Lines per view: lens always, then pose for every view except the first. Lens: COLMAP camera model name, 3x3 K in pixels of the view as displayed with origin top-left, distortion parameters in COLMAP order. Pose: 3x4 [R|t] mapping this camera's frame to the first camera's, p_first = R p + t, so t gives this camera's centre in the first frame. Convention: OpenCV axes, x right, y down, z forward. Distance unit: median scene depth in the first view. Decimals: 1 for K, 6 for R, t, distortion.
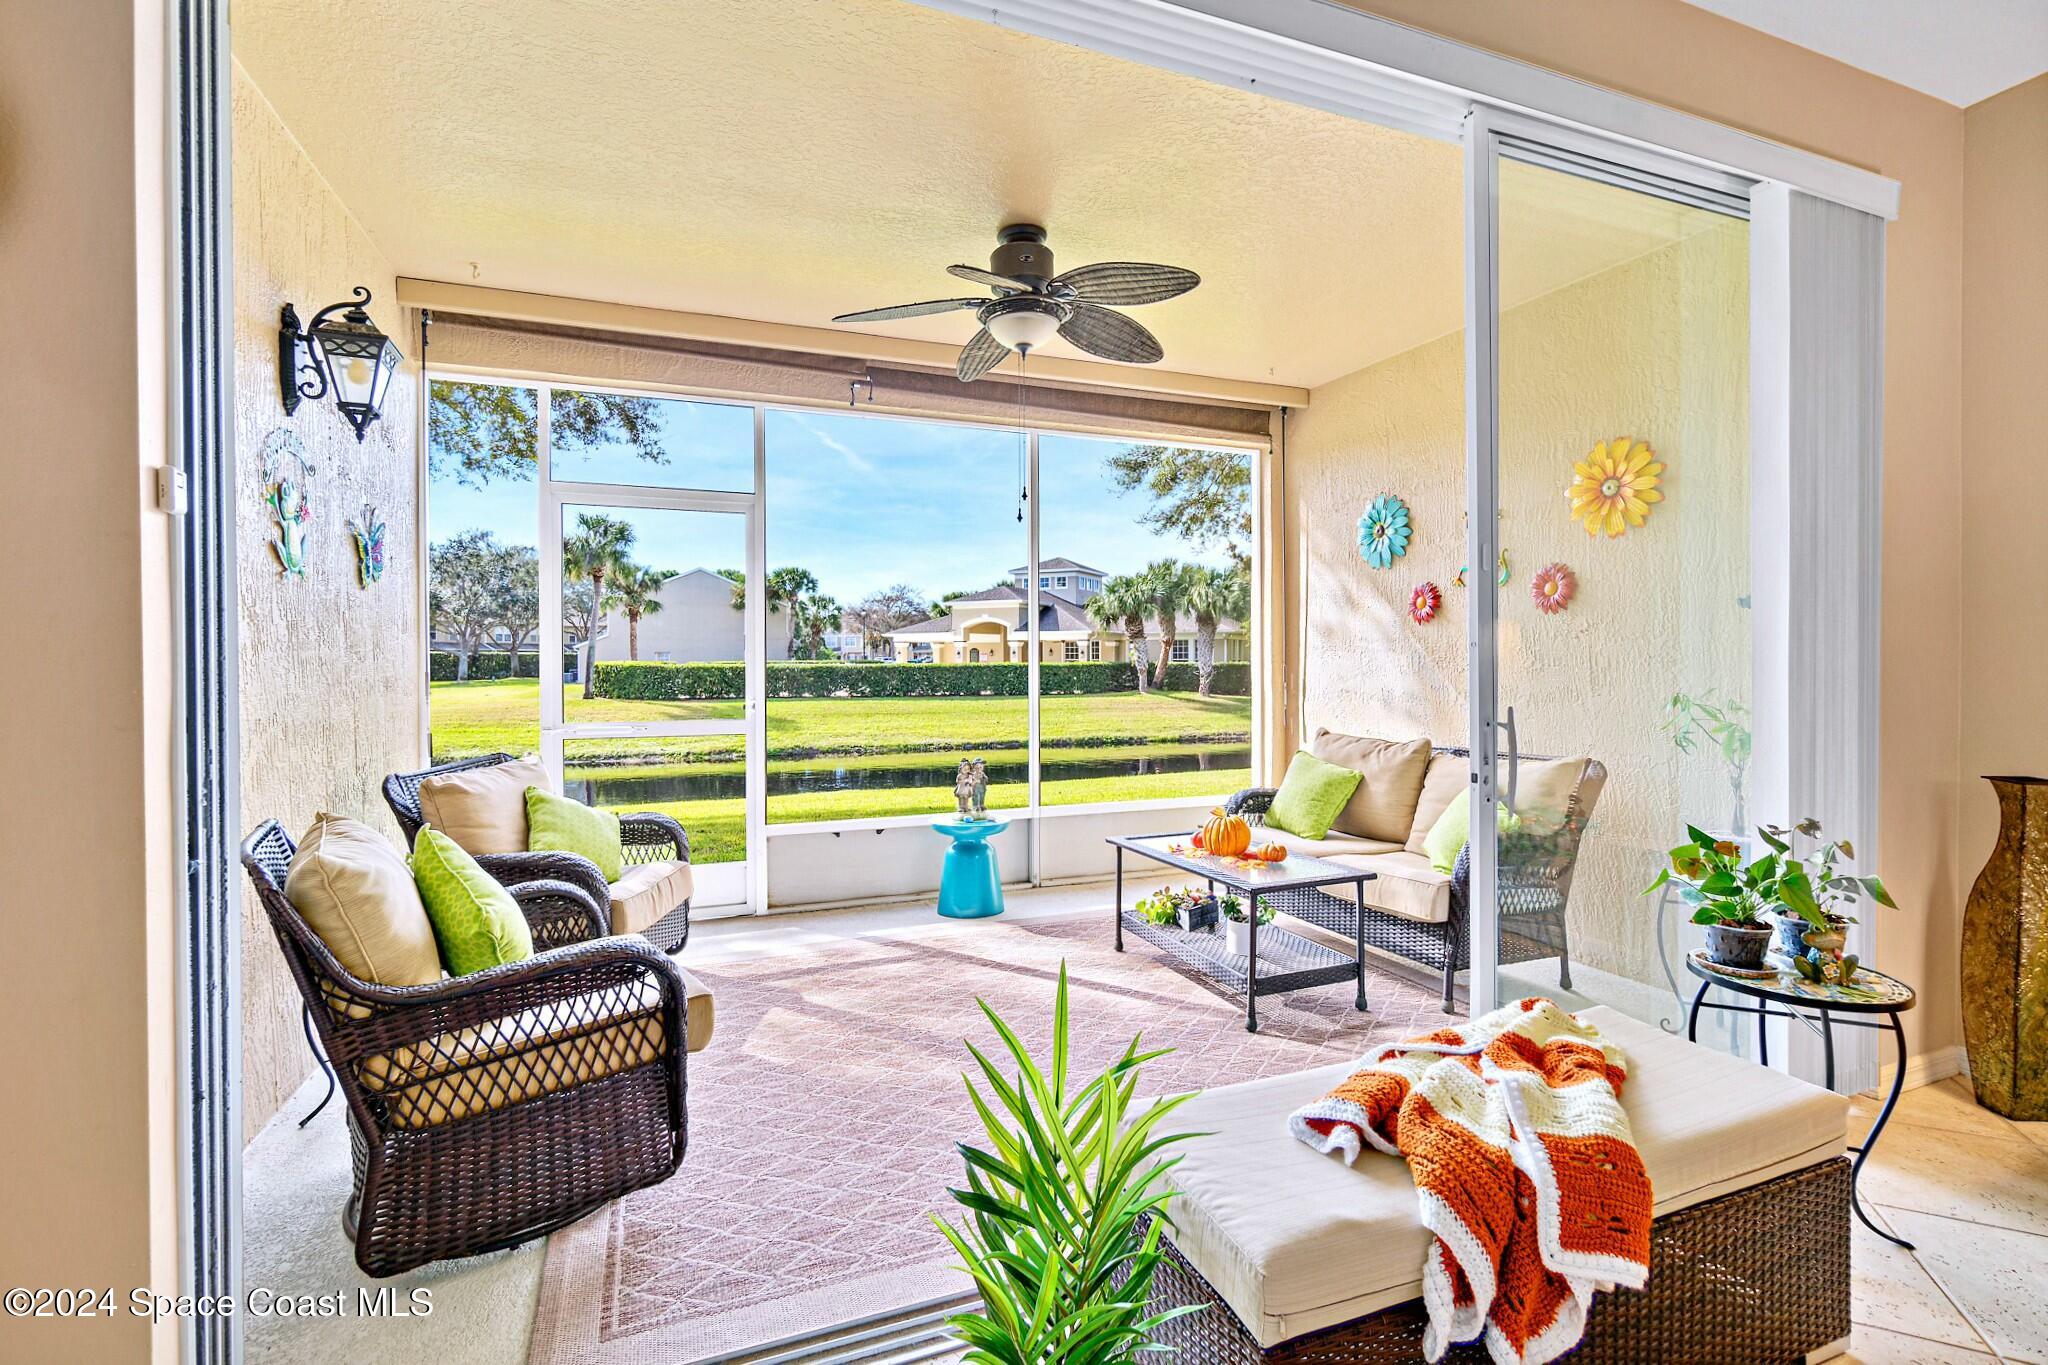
lens RADIAL K [[907.6, 0, 1015.5], [0, 907.6, 671.0], [0, 0, 1]] dist [-0.002403, -0.000404]
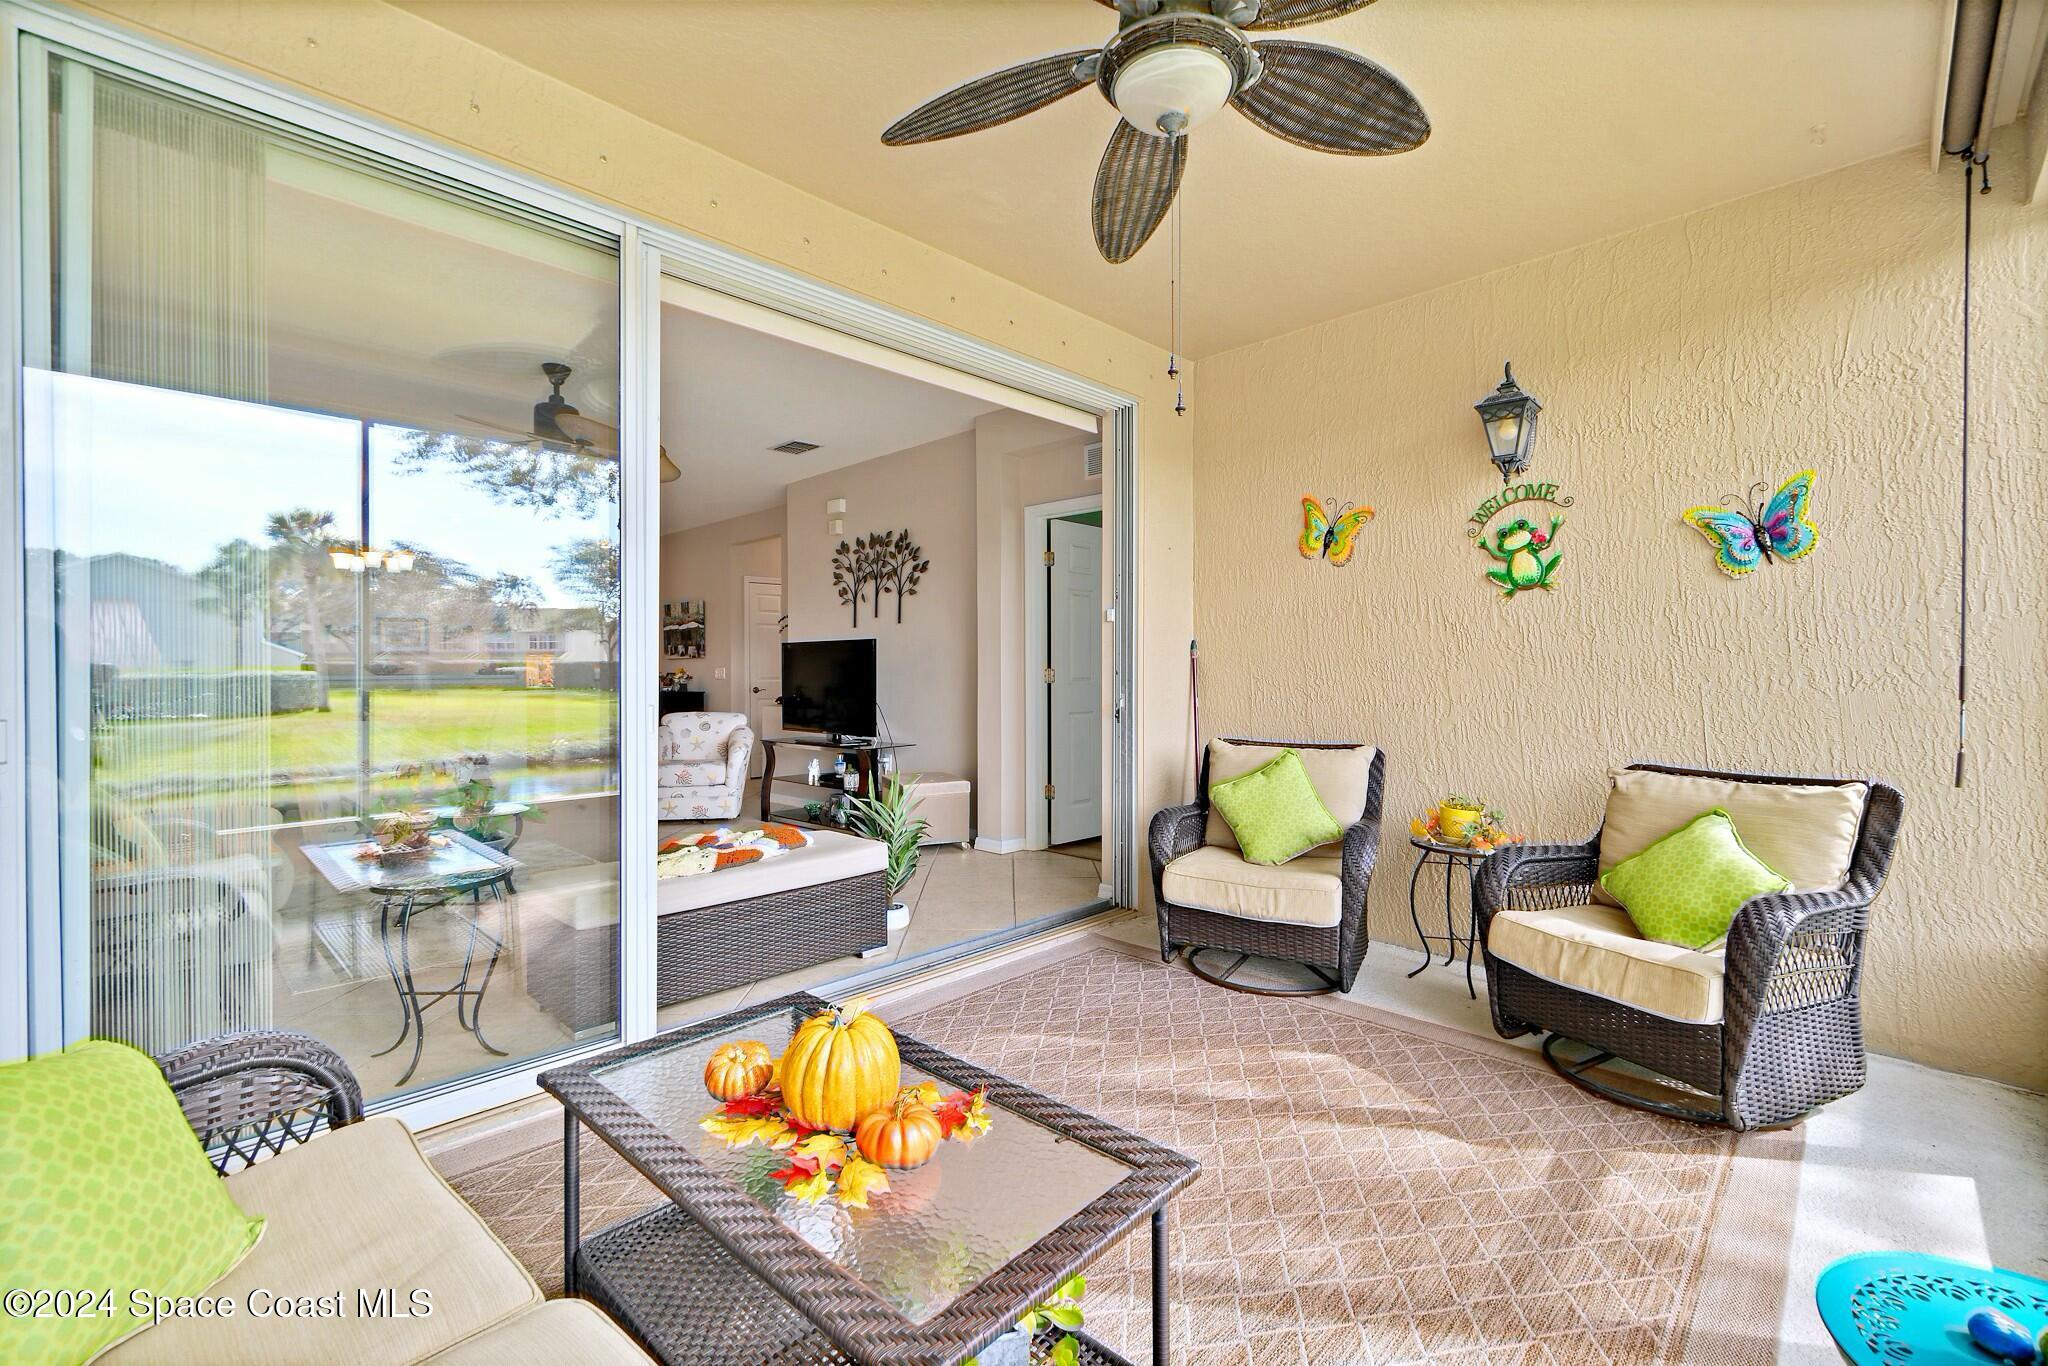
lens RADIAL K [[881.1, 0, 1024.0], [0, 881.1, 683.0], [0, 0, 1]] dist [-0.000026, 0.001073]
pose [[-0.905227, 0.008168, -0.424850, 0.042343], [-0.002039, 0.999720, 0.023566, -0.000026], [0.424924, 0.022199, -0.904957, 0.181577]]
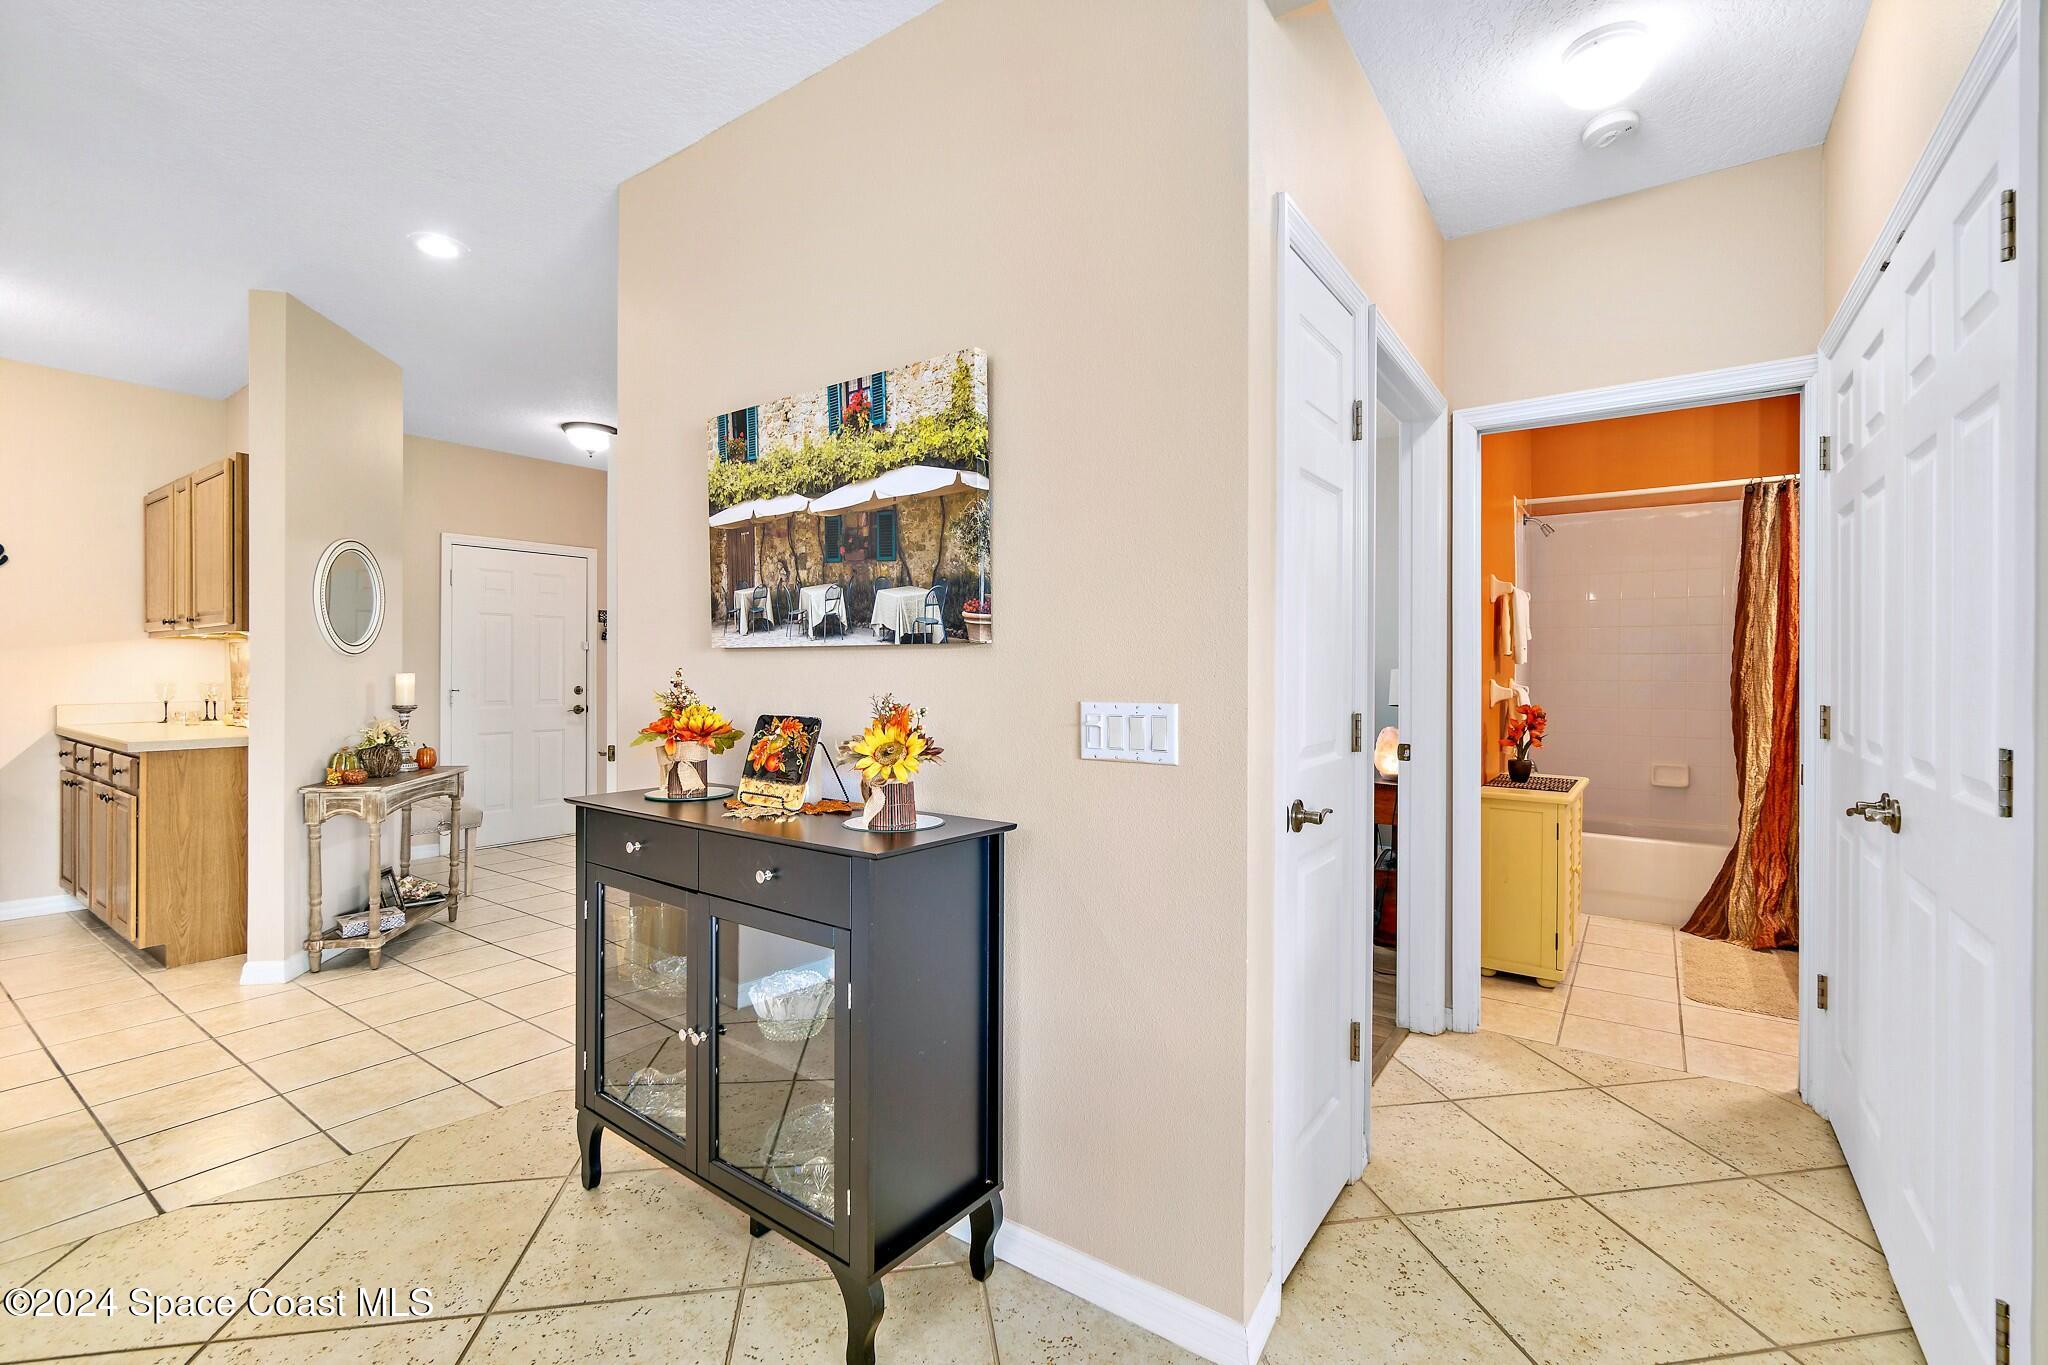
lens RADIAL K [[895.1, 0, 1014.4], [0, 895.1, 665.3], [0, 0, 1]] dist [-0.004768, -0.000373]
pose [[-0.833346, -0.000871, -0.552751, 0.045580], [-0.008721, 0.999895, 0.011572, -0.000666], [0.552683, 0.014464, -0.833266, -0.130424]]
